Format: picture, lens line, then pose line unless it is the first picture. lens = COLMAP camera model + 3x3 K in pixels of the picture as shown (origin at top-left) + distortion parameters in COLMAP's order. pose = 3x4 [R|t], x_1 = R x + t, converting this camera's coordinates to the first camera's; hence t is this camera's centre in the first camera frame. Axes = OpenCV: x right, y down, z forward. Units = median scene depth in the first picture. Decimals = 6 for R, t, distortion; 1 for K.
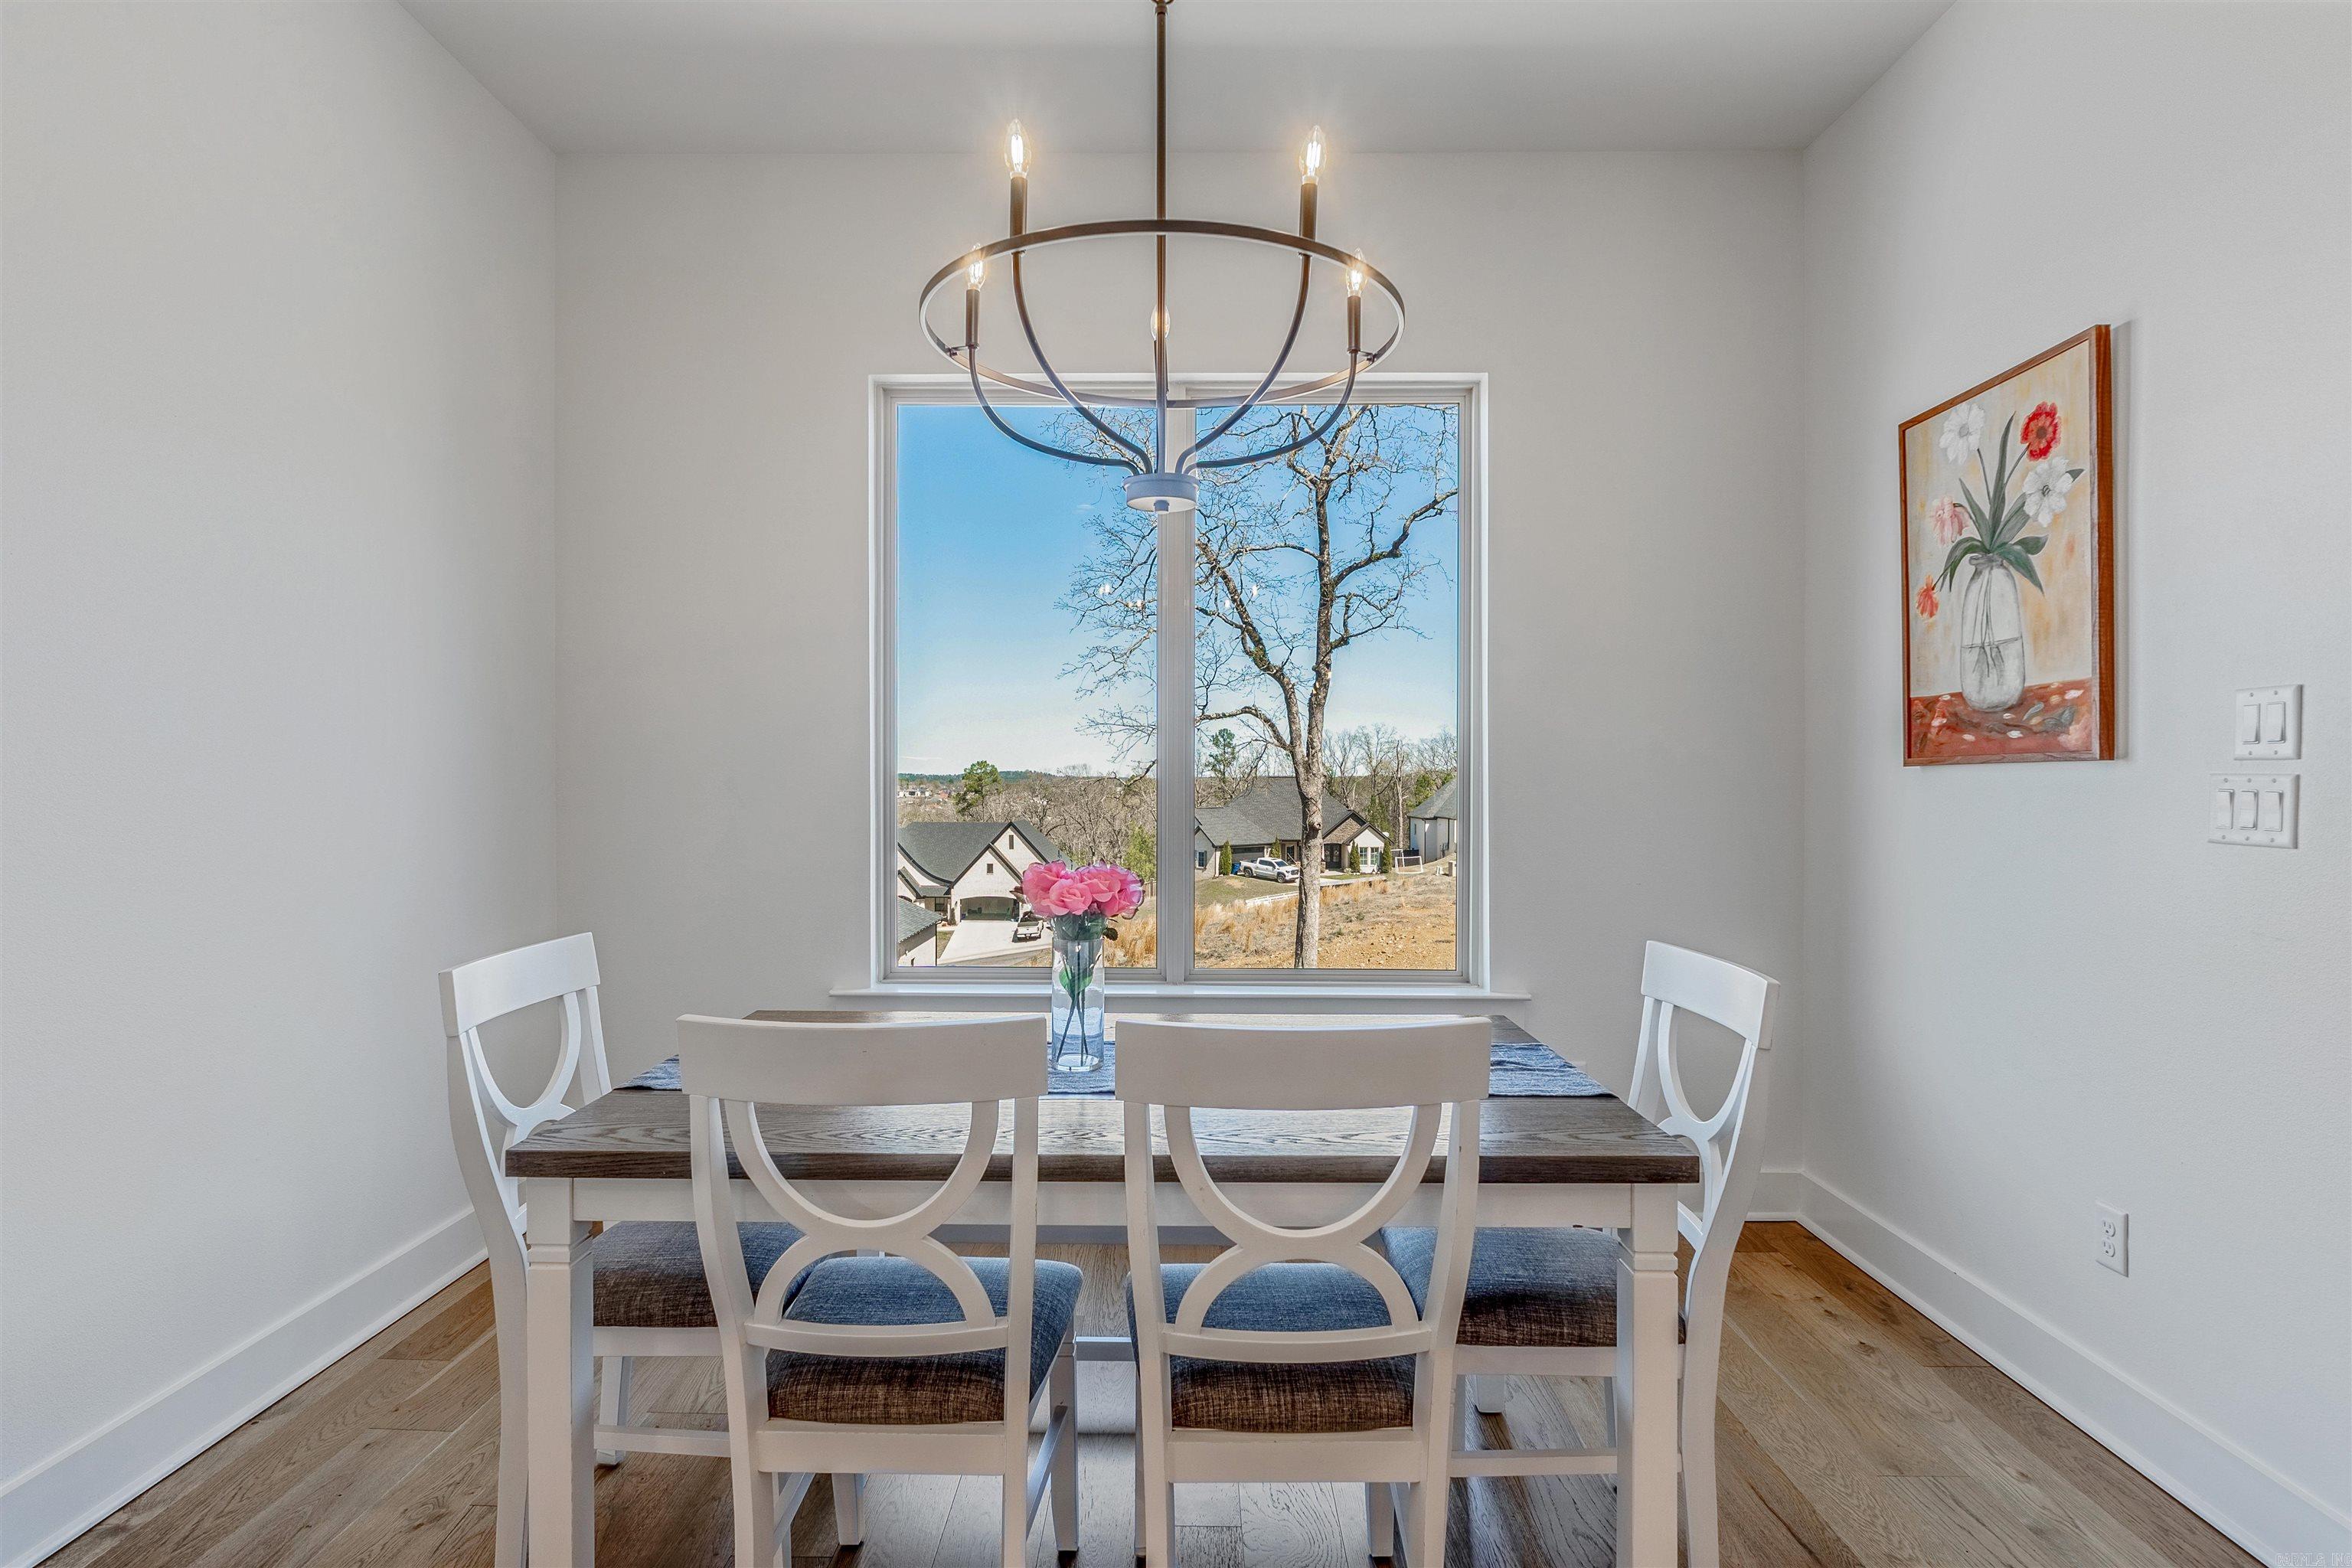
lens RADIAL K [[1205.1, 0, 1178.3], [0, 1205.1, 804.2], [0, 0, 1]] dist [-0.000134, 0.000042]
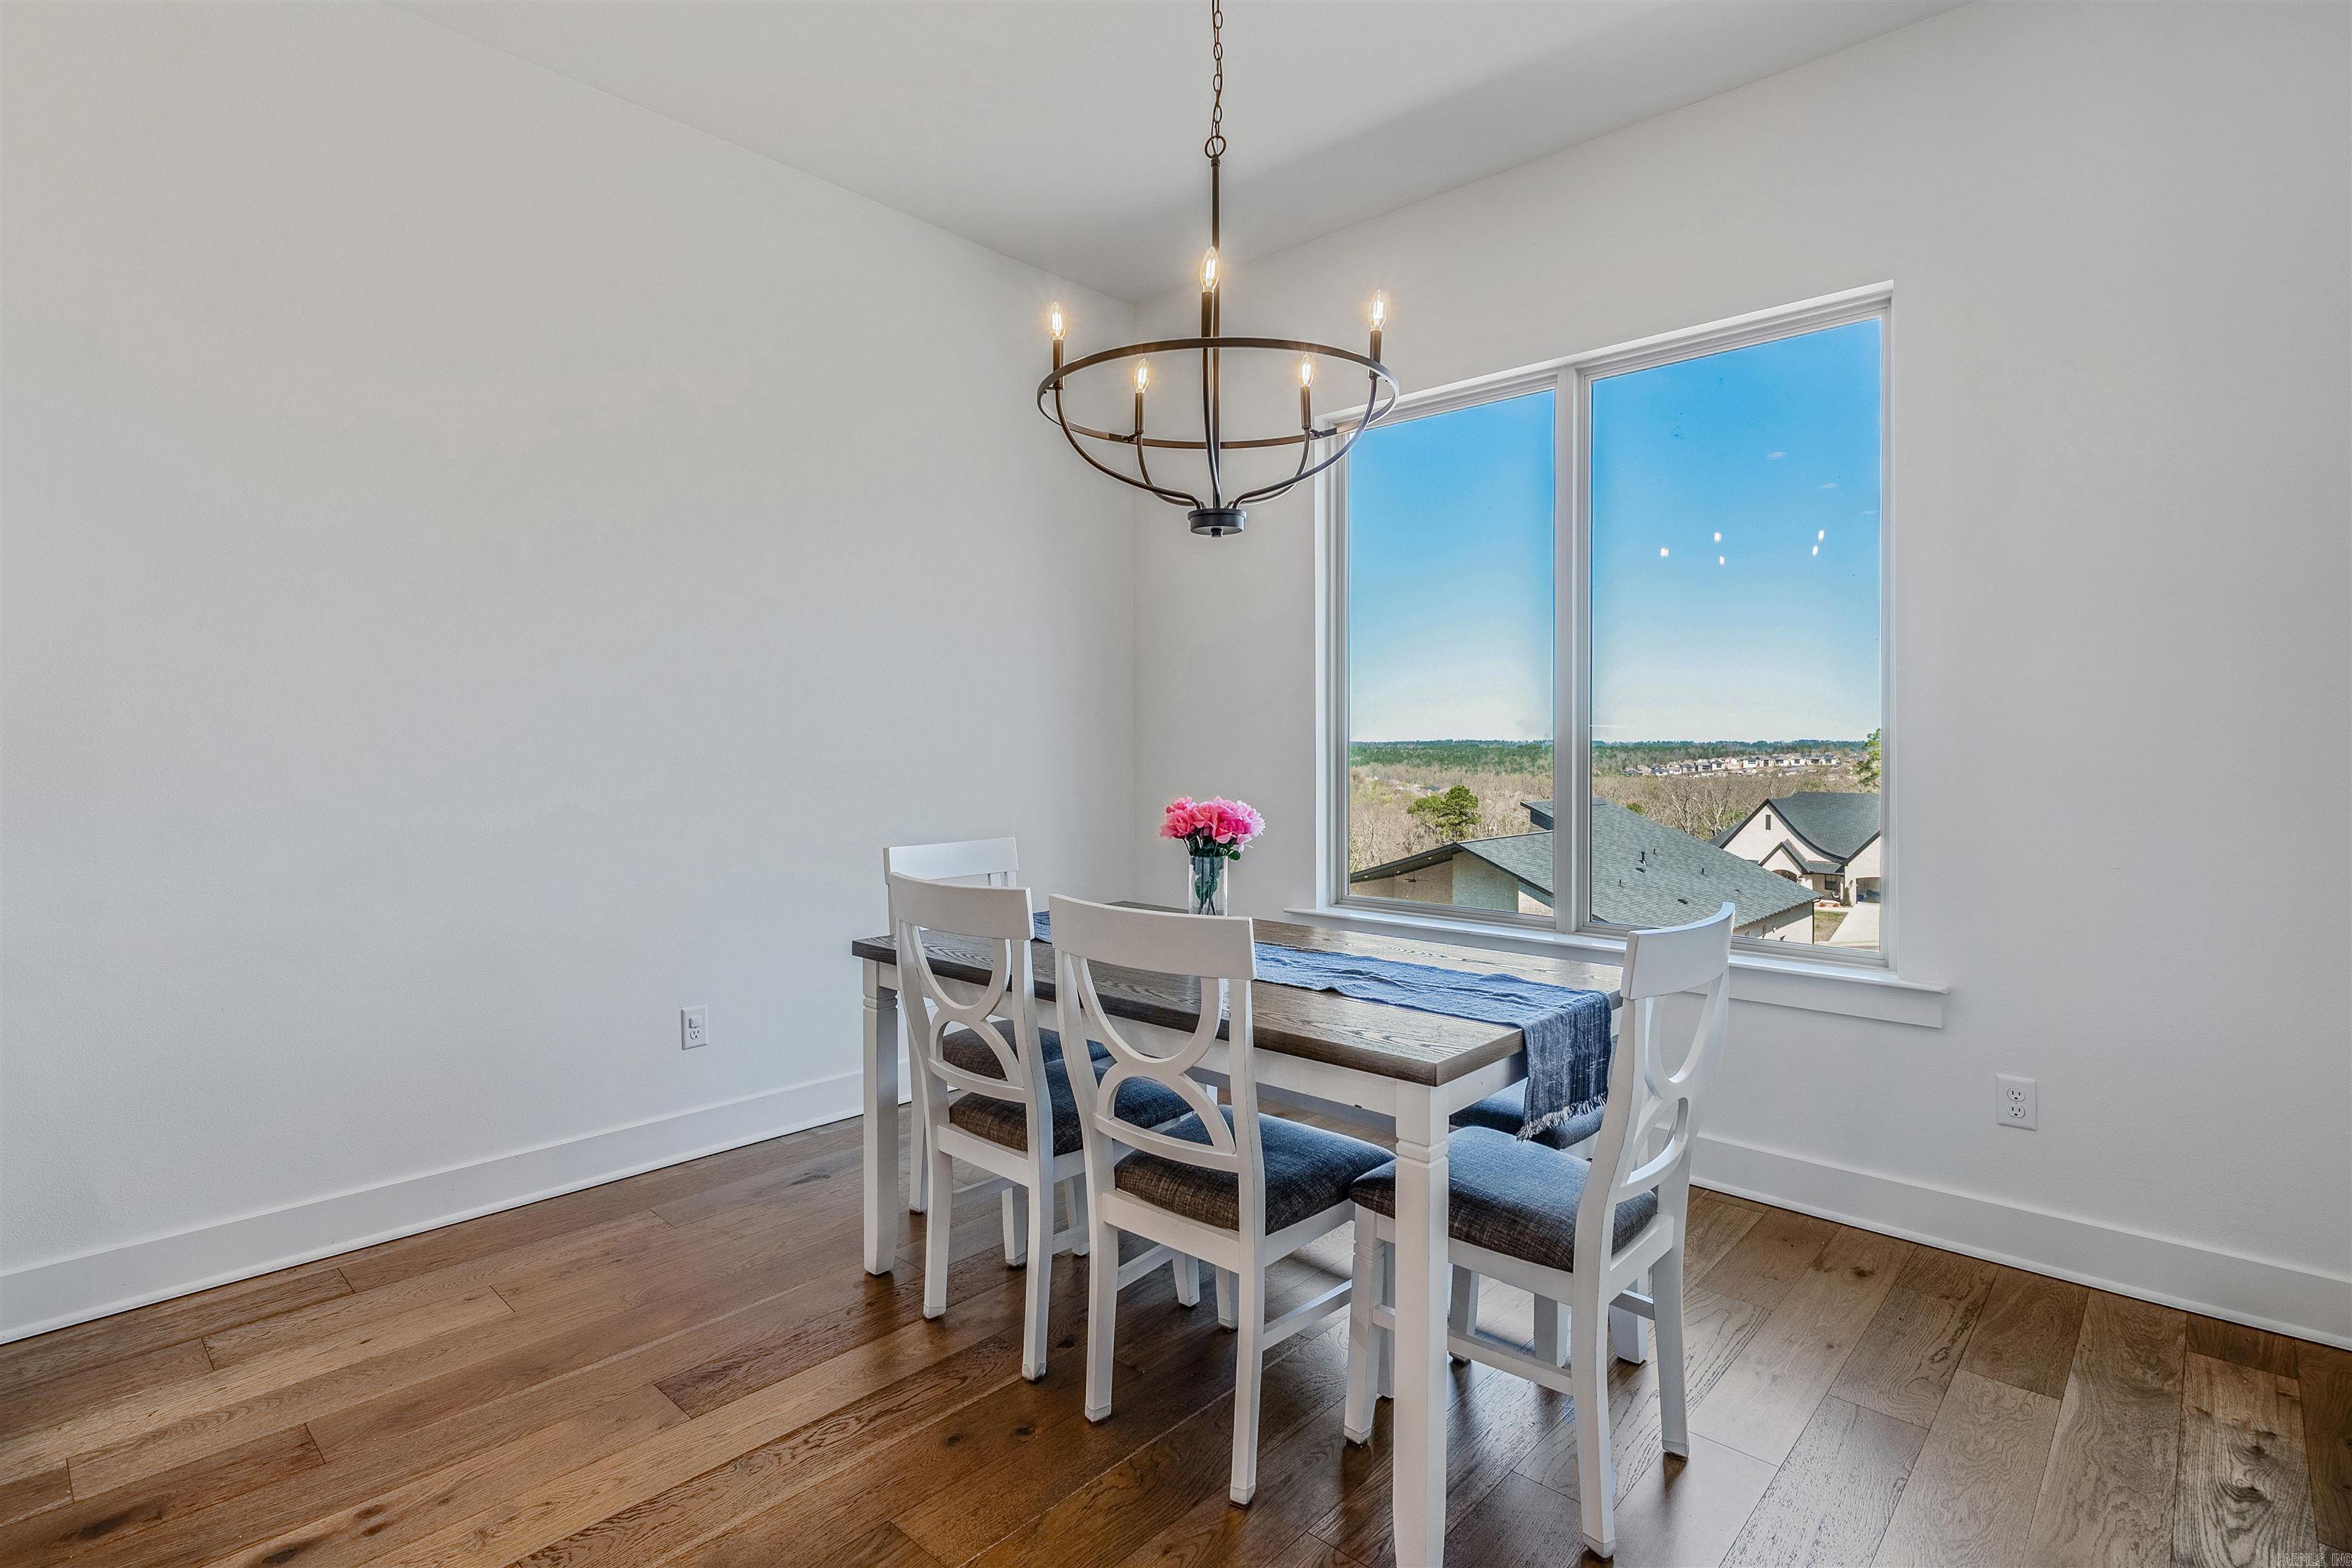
lens RADIAL K [[1150.6, 0, 1141.6], [0, 1150.6, 767.2], [0, 0, 1]] dist [-0.002906, 0.000445]
pose [[0.735145, 0.013197, -0.677781, 0.504353], [-0.014656, 0.999886, 0.003572, 0.006436], [0.677751, 0.007308, 0.735255, 0.006394]]
